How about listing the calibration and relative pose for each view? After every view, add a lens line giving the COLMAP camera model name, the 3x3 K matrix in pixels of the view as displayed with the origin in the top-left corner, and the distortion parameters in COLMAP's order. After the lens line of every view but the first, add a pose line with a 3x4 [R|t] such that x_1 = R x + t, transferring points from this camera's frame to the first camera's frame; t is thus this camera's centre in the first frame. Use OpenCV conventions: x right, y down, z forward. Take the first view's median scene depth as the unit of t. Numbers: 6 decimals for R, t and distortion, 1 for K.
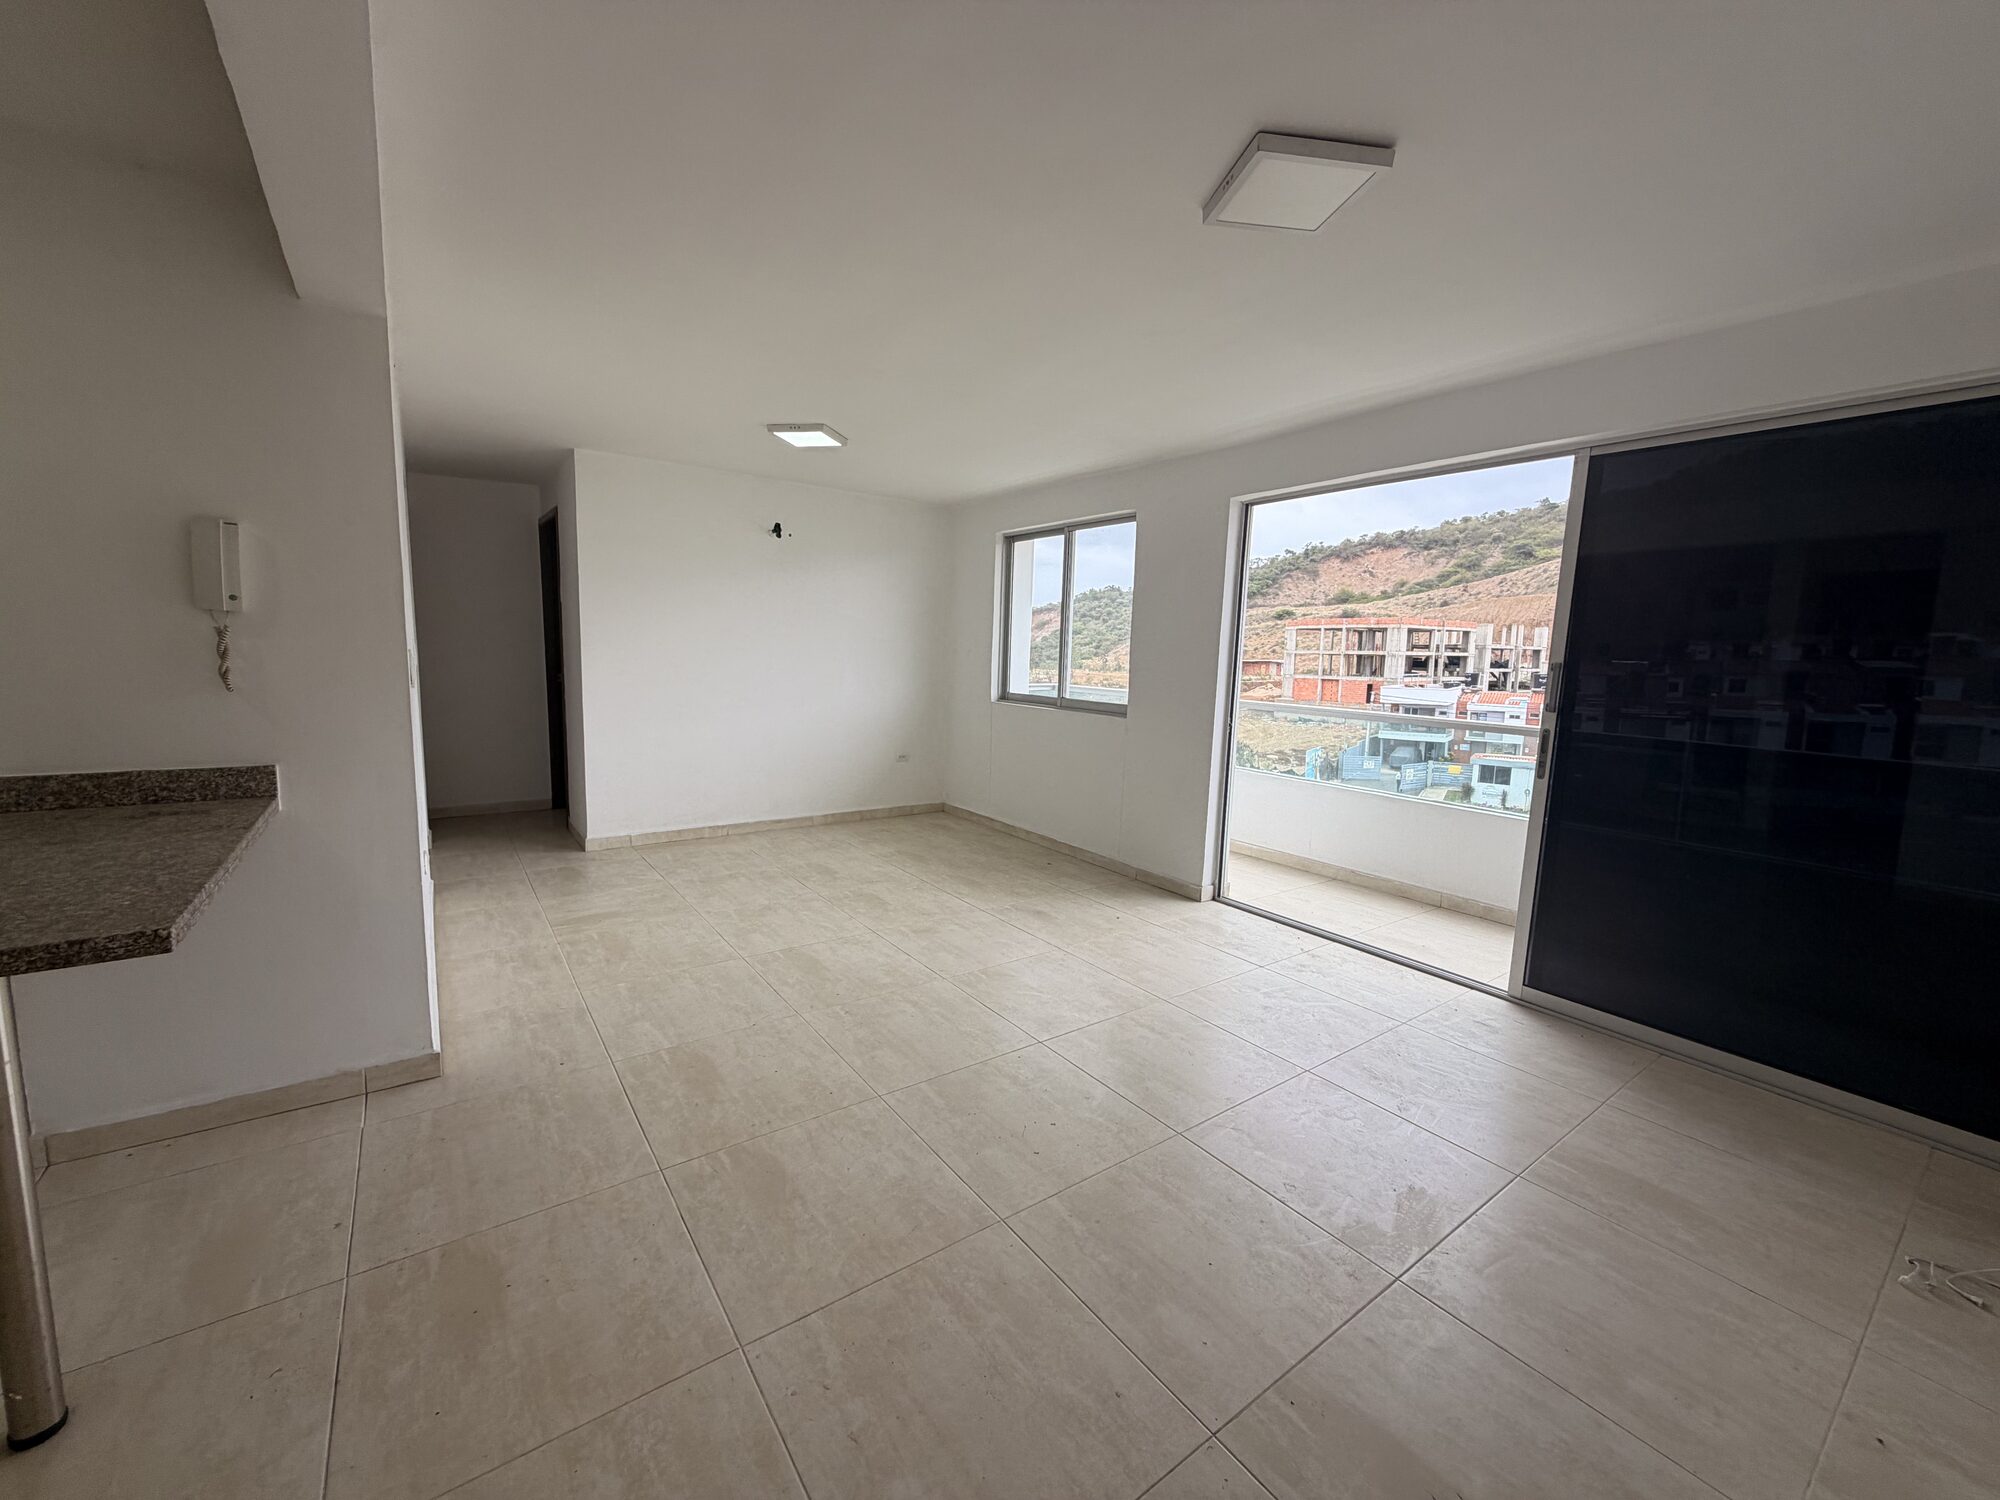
lens RADIAL K [[793.2, 0, 983.8], [0, 793.2, 753.8], [0, 0, 1]] dist [0.000091, 0.000235]
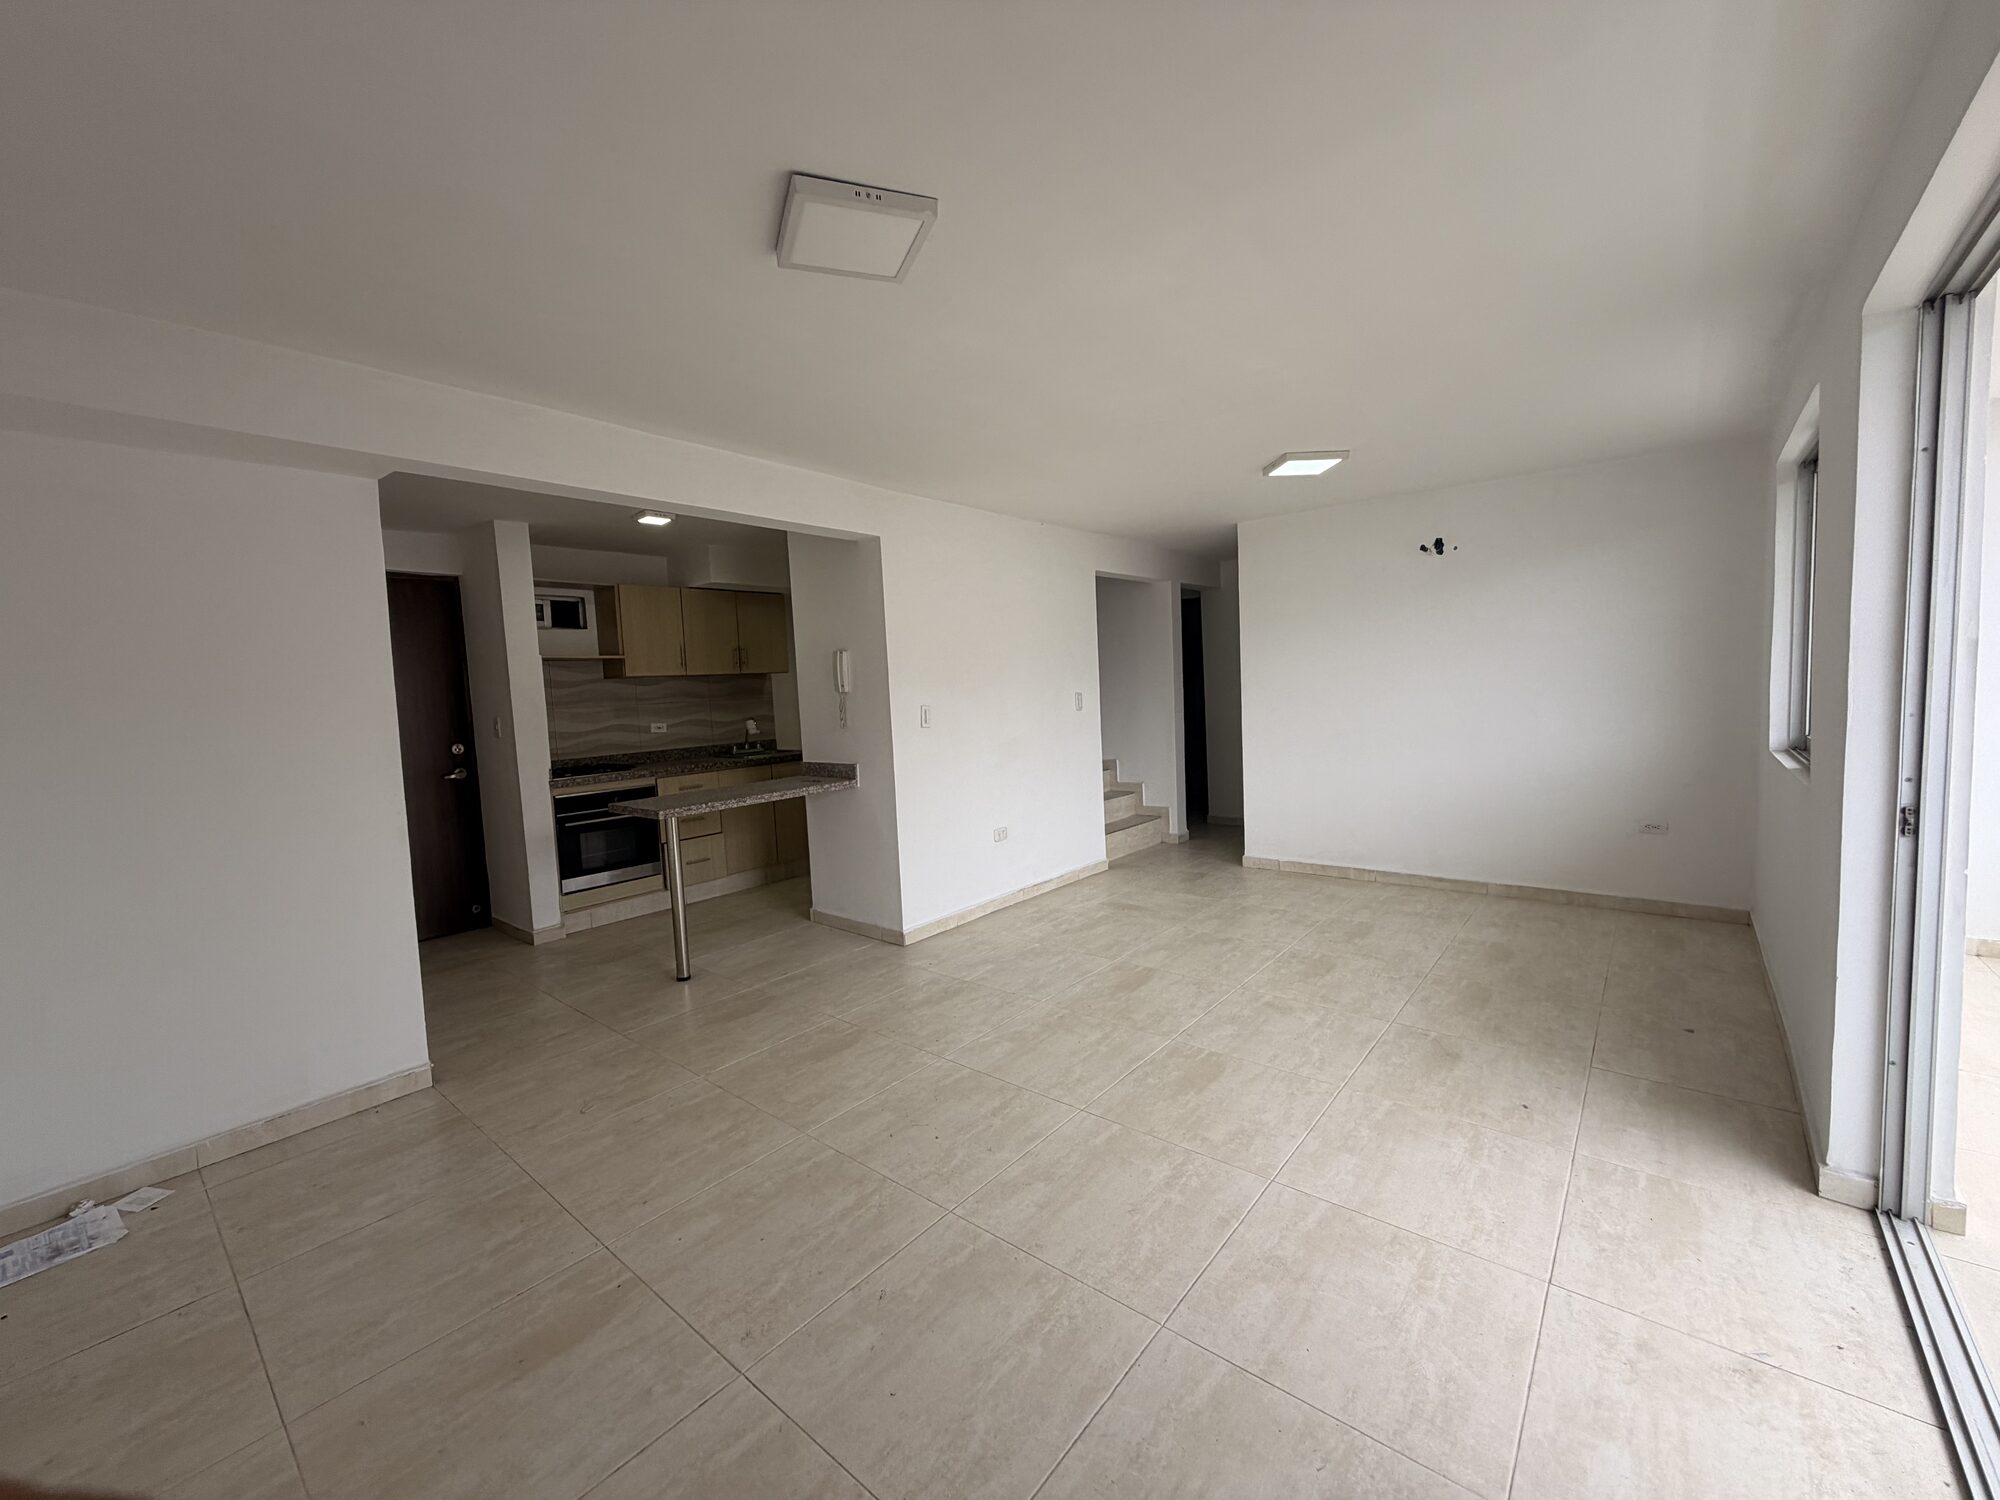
lens RADIAL K [[793.2, 0, 995.1], [0, 793.2, 747.7], [0, 0, 1]] dist [0.000091, 0.000235]
pose [[0.251265, 0.034254, -0.967312, 0.633299], [-0.078907, 0.996772, 0.014800, -0.045543], [0.964697, 0.072609, 0.253156, 0.430048]]
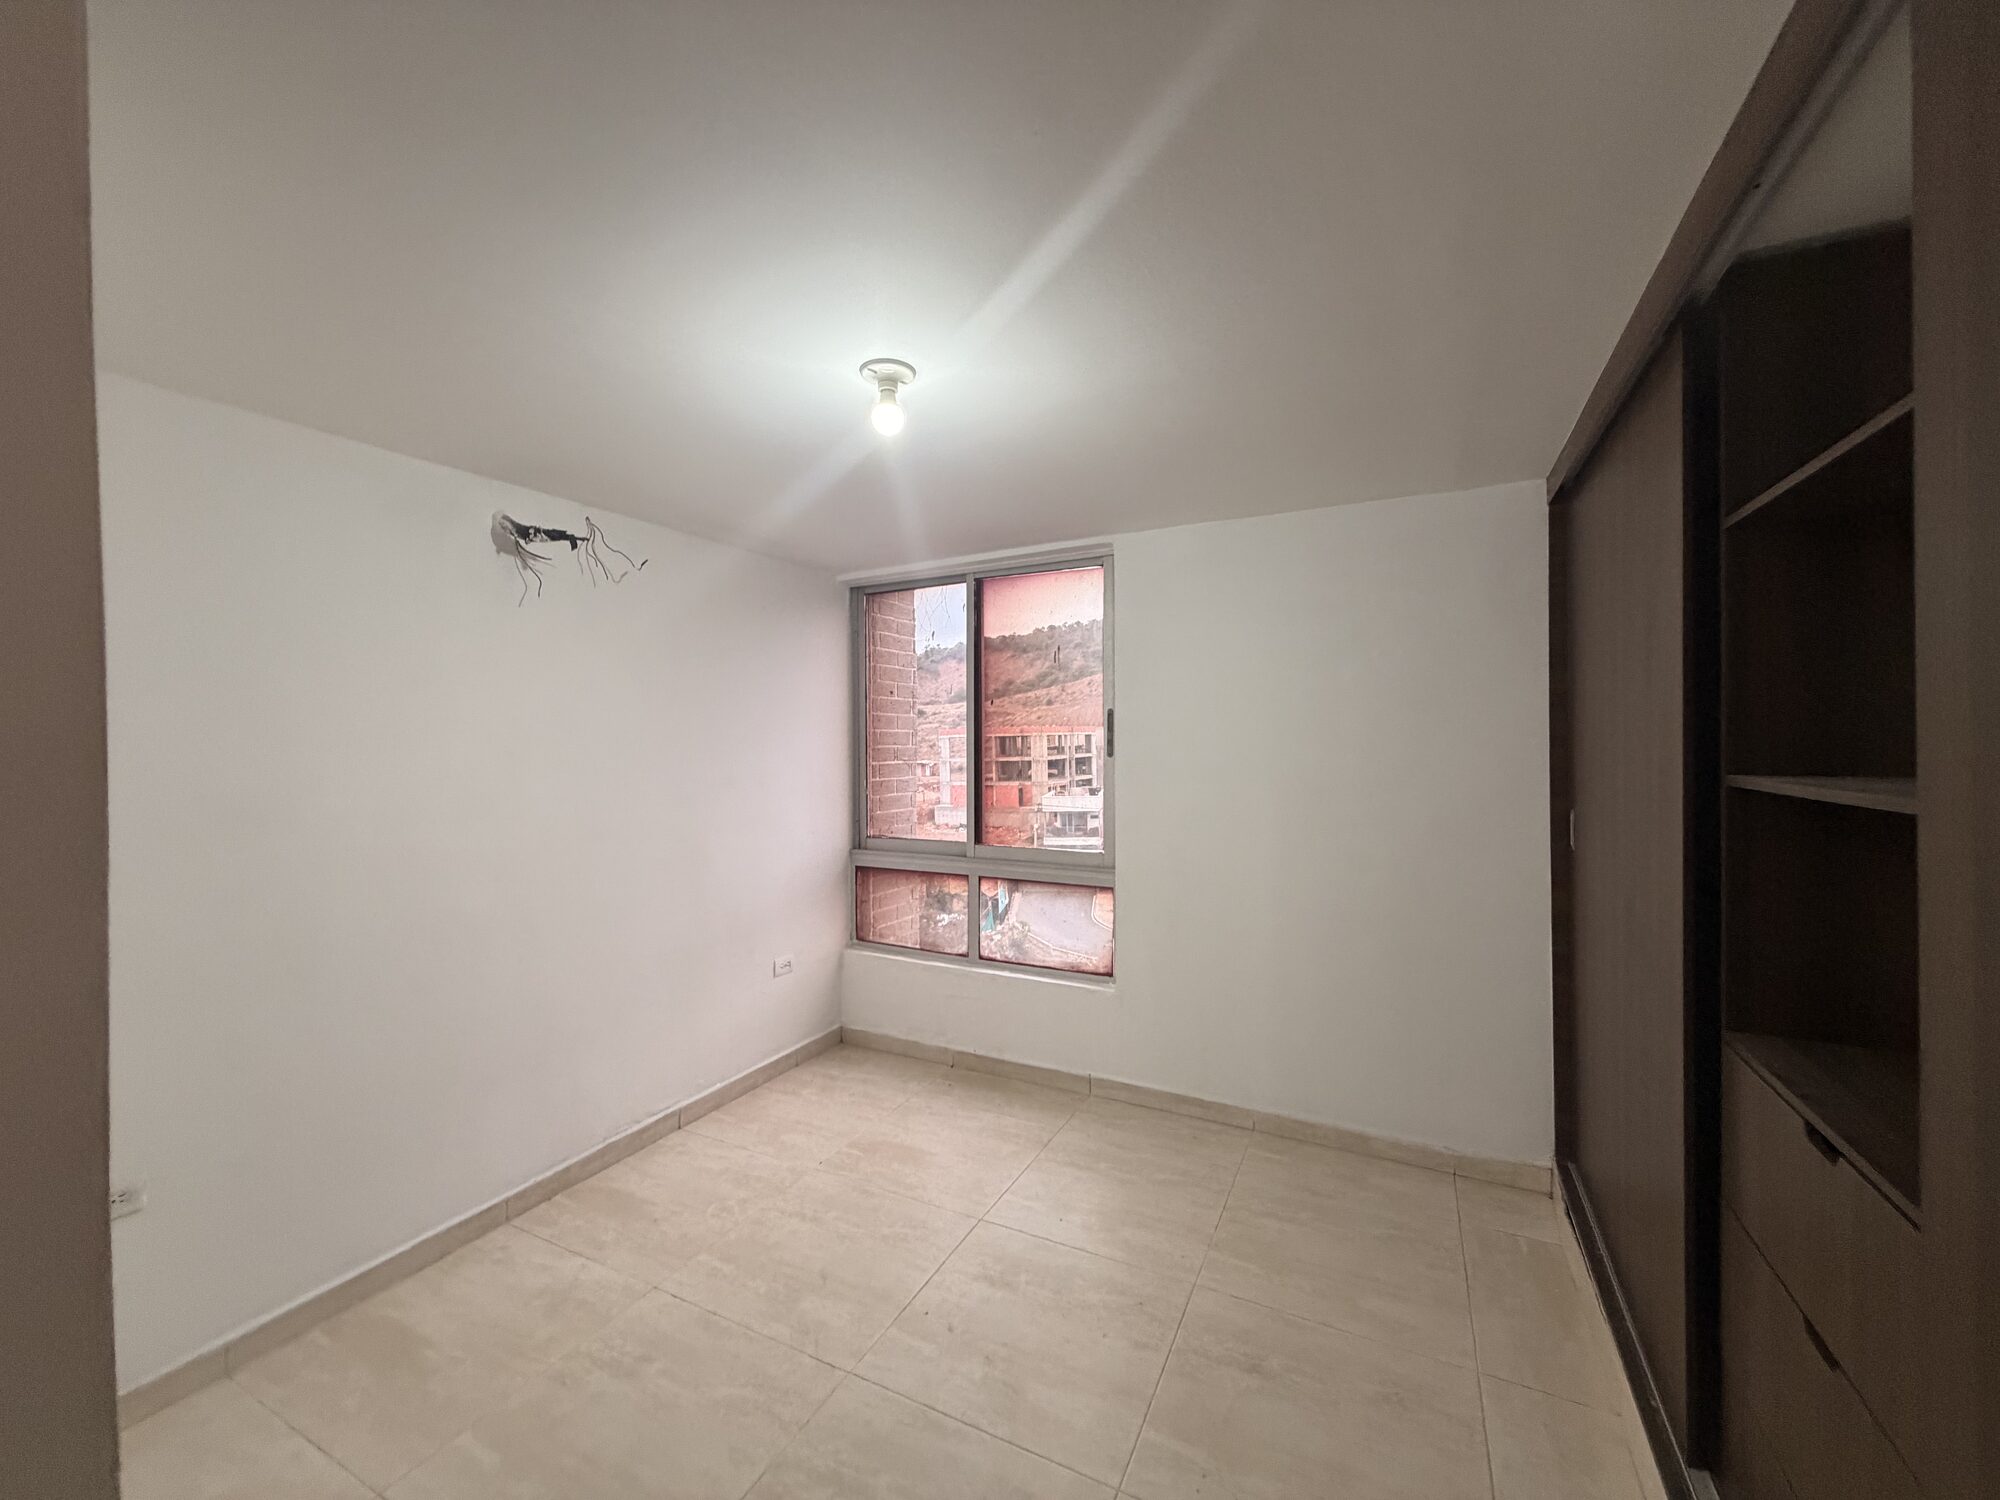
lens RADIAL K [[793.2, 0, 993.1], [0, 793.2, 740.7], [0, 0, 1]] dist [0.000091, 0.000235]
pose [[0.883690, -0.043309, 0.466064, -0.033822], [0.100490, 0.990047, -0.098536, -0.042856], [-0.457158, 0.133910, 0.879247, 0.062010]]
